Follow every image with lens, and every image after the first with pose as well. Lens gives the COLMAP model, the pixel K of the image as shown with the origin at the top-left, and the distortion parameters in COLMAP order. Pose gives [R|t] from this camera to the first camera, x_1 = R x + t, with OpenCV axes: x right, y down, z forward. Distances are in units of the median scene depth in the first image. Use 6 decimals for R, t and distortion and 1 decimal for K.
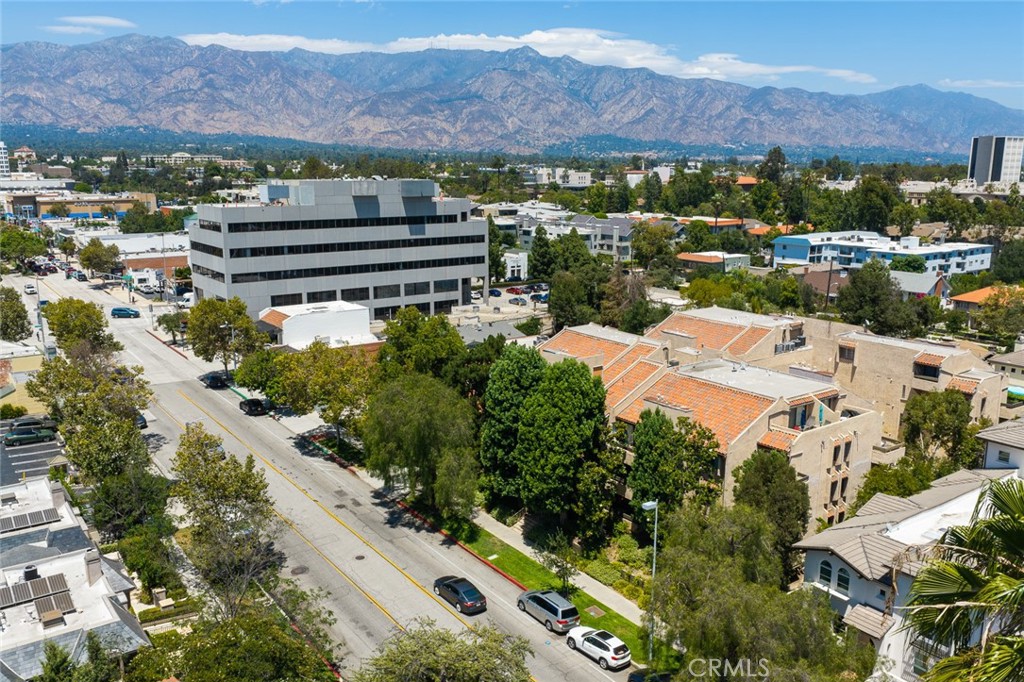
lens RADIAL K [[843.6, 0, 513.1], [0, 843.6, 342.7], [0, 0, 1]] dist [0.011924, -0.004090]
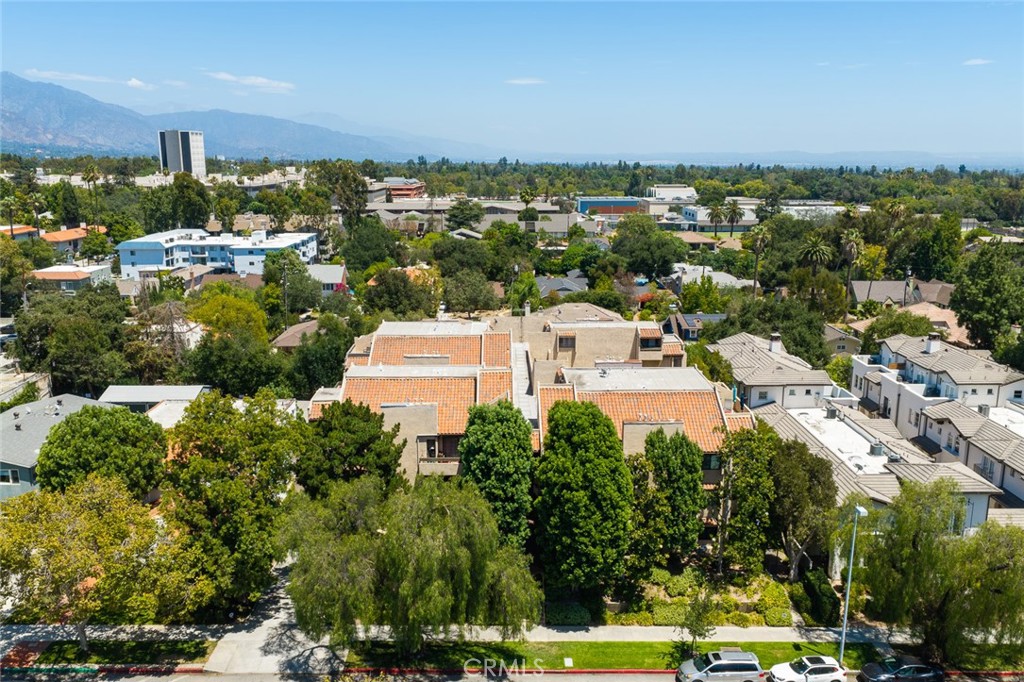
lens RADIAL K [[843.6, 0, 512.7], [0, 843.6, 340.5], [0, 0, 1]] dist [0.011924, -0.004090]
pose [[0.579975, -0.177714, 0.795014, -0.330462], [0.172245, 0.980602, 0.093544, -0.067753], [-0.796216, 0.082684, 0.599335, 0.275075]]
